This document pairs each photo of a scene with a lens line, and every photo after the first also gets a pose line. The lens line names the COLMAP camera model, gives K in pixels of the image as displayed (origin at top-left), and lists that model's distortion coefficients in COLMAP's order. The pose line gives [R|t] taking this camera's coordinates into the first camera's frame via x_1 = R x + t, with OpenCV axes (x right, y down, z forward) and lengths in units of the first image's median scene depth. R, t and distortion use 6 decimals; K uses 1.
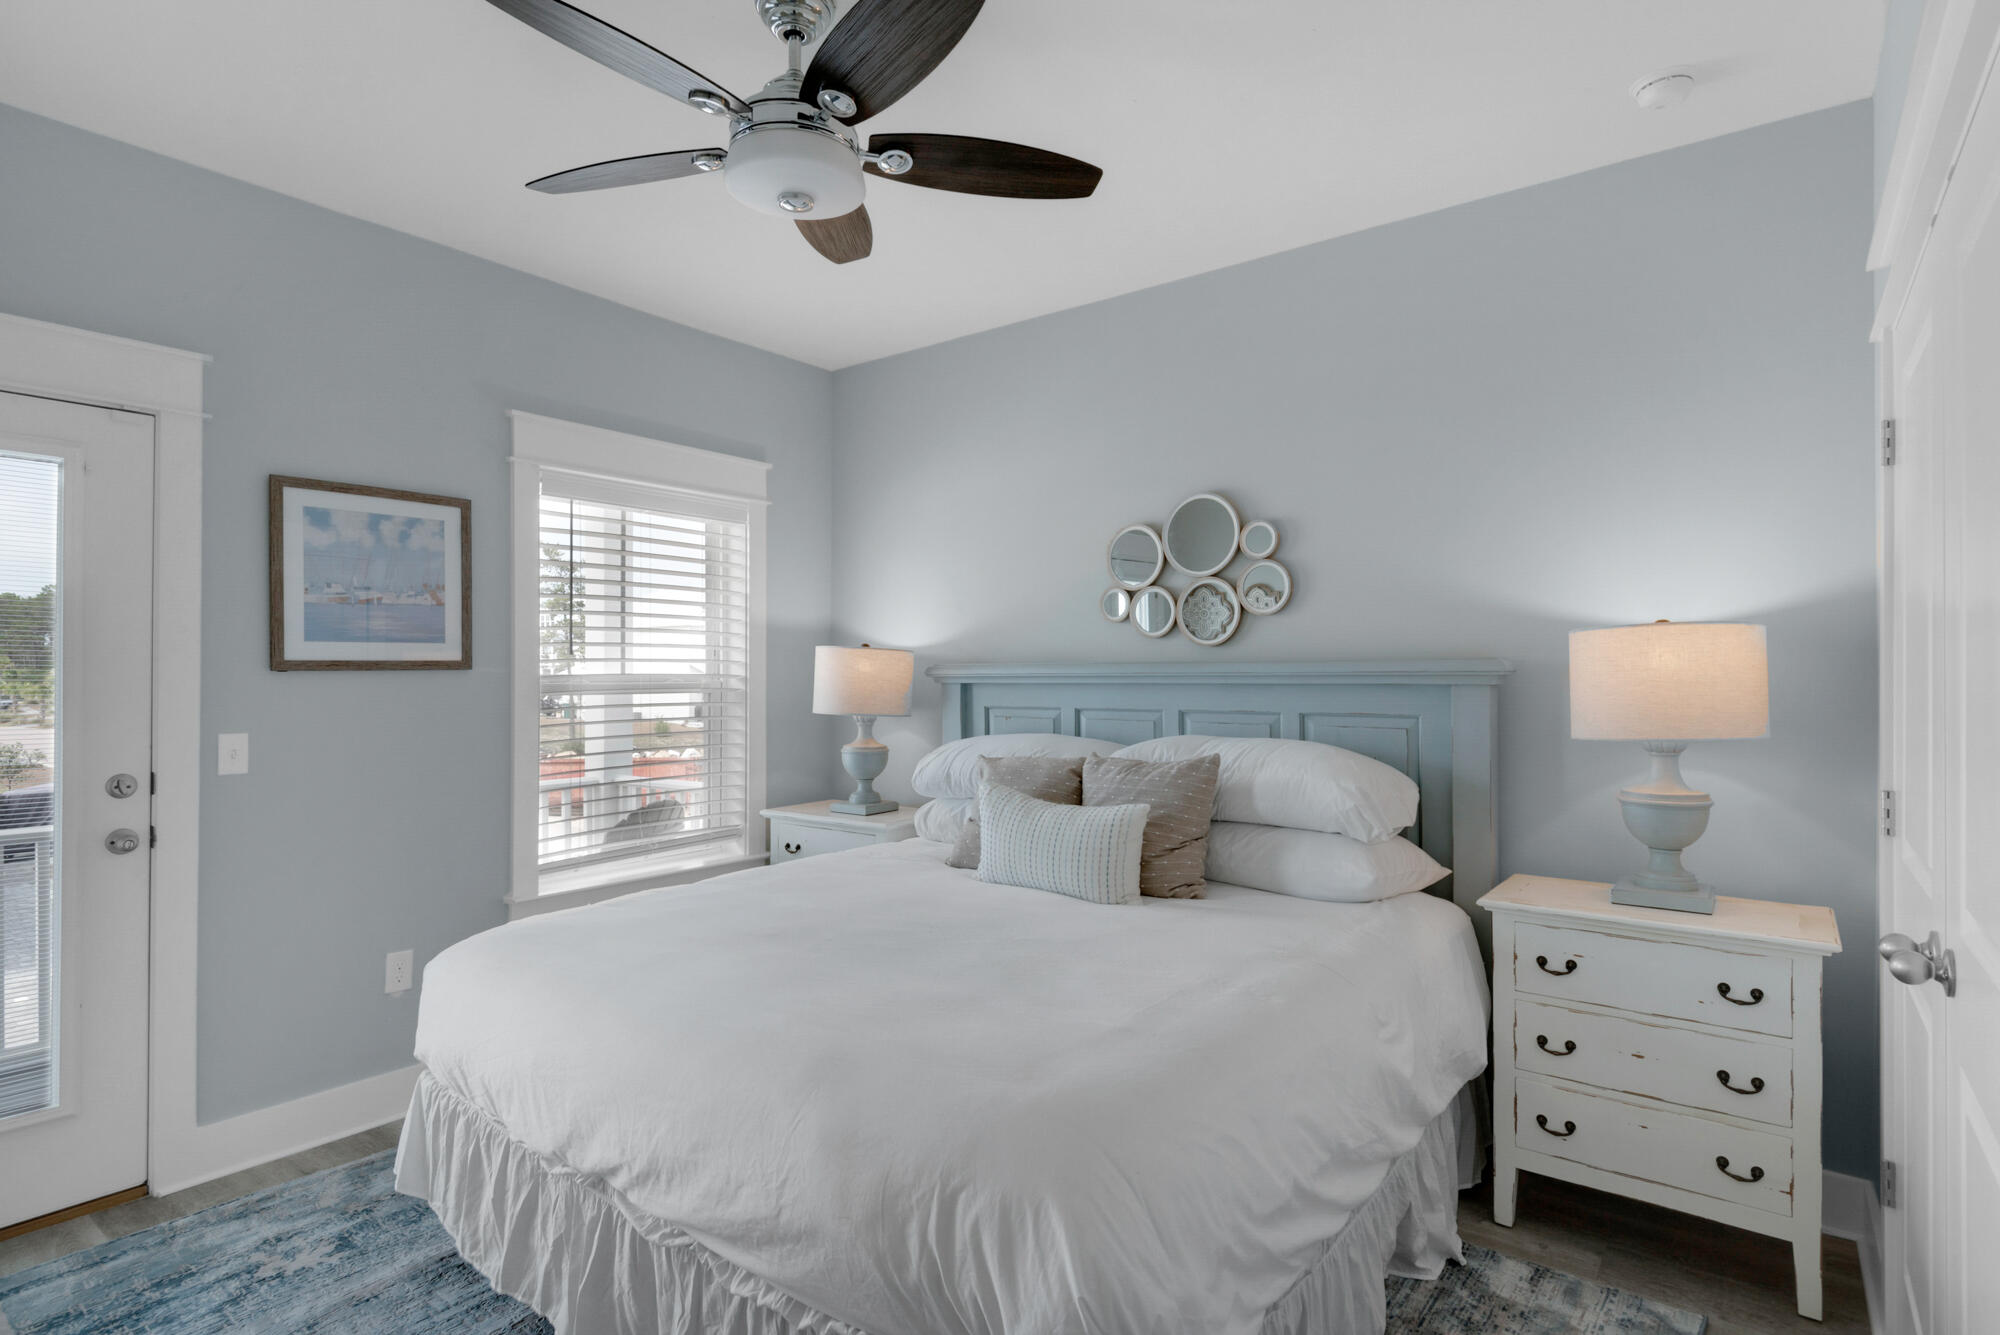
lens RADIAL K [[1023.7, 0, 1036.4], [0, 1023.7, 669.2], [0, 0, 1]] dist [0.028155, -0.010914]
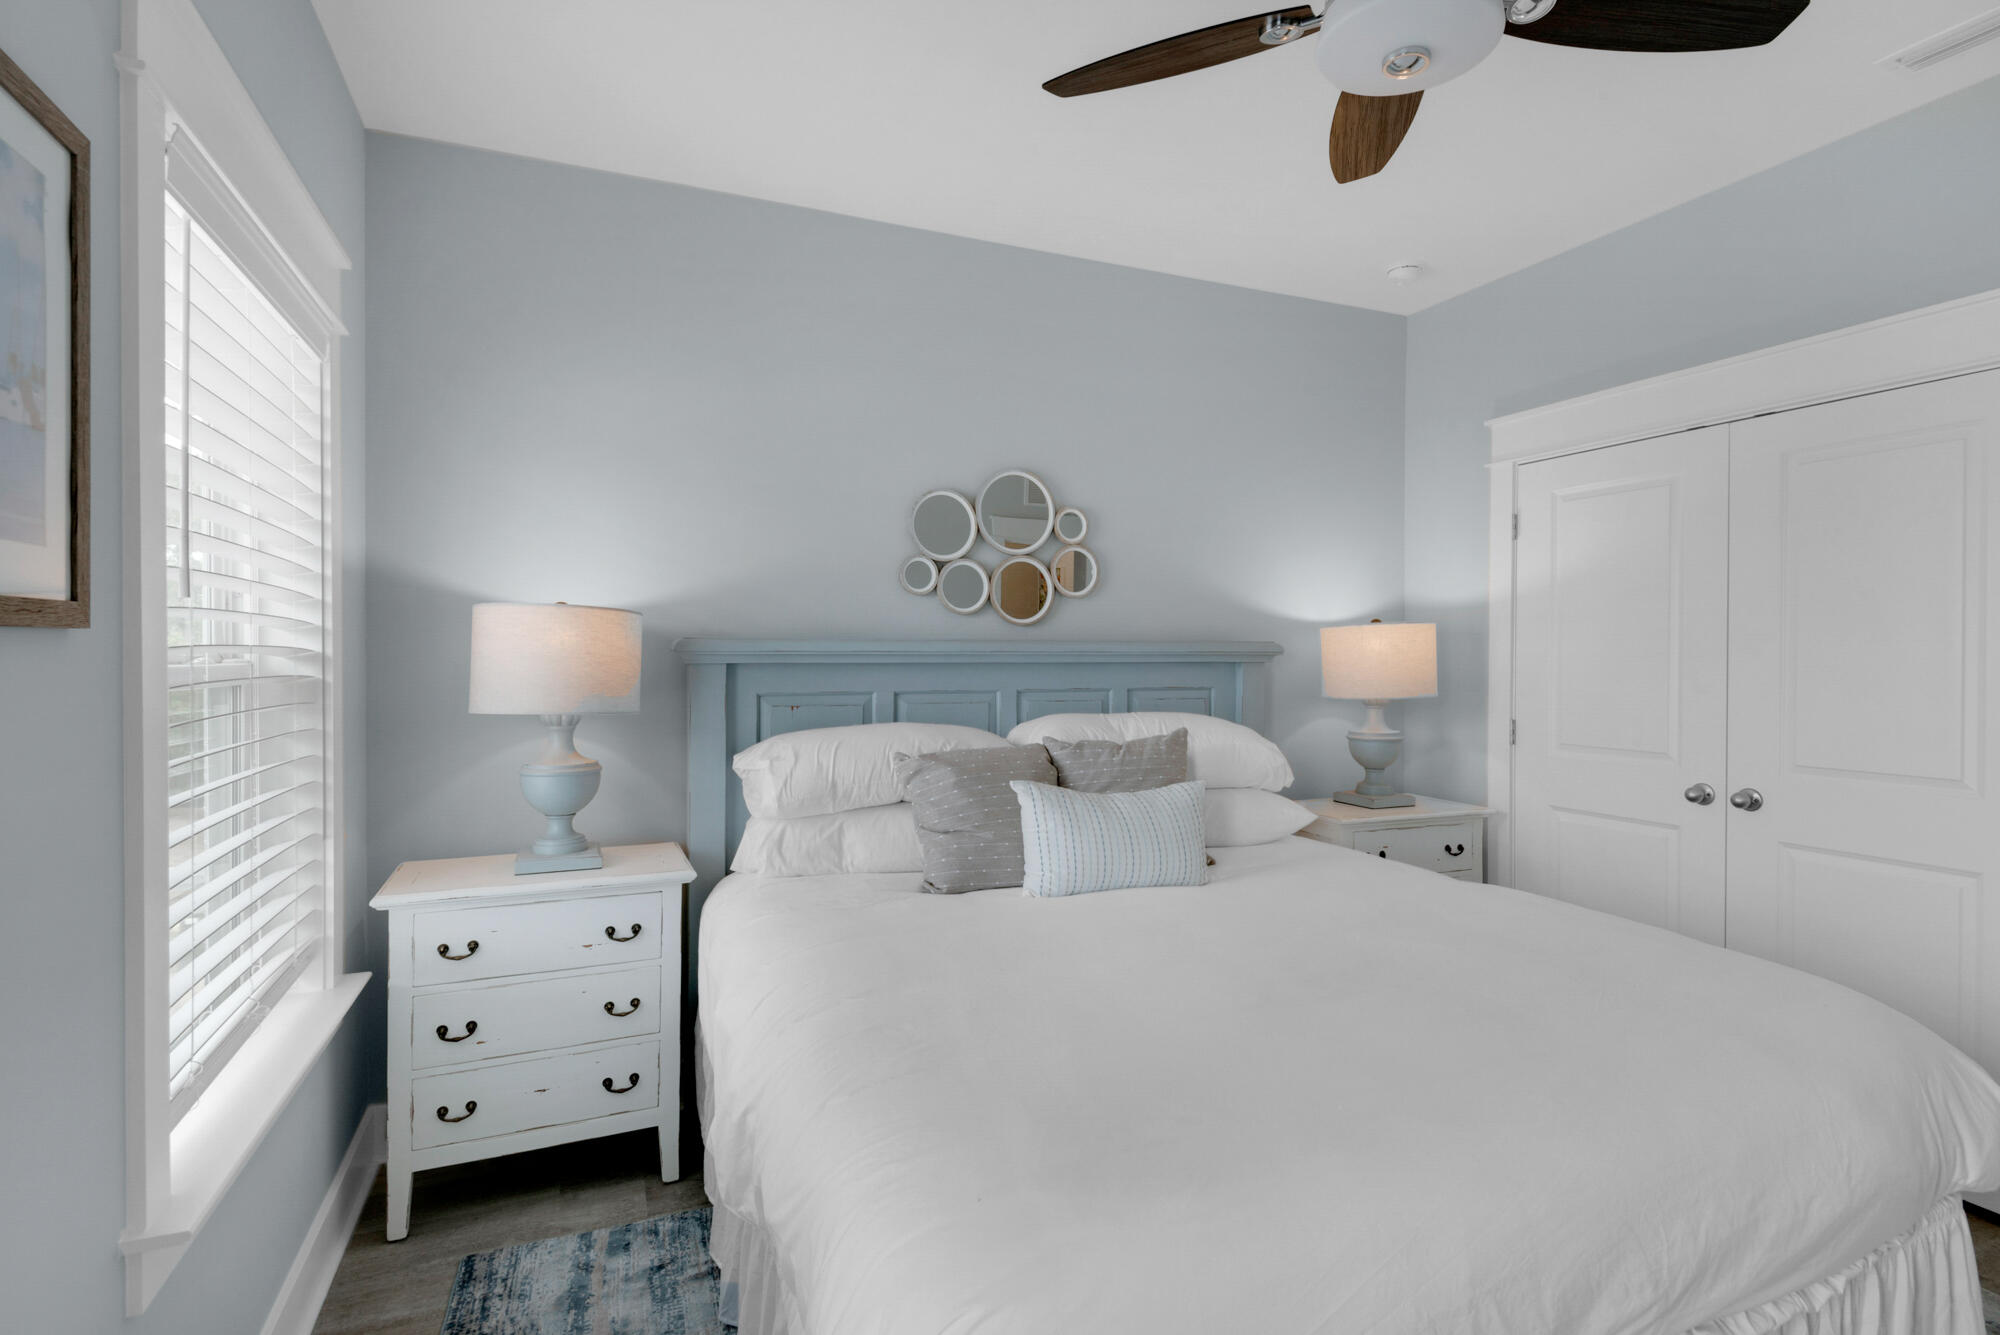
lens RADIAL K [[987.2, 0, 1011.4], [0, 987.2, 660.1], [0, 0, 1]] dist [0.034628, -0.005054]
pose [[0.499740, 0.000495, 0.866175, -0.636621], [-0.005326, 0.999983, 0.002502, 0.008783], [-0.866159, -0.005863, 0.499734, 0.504666]]
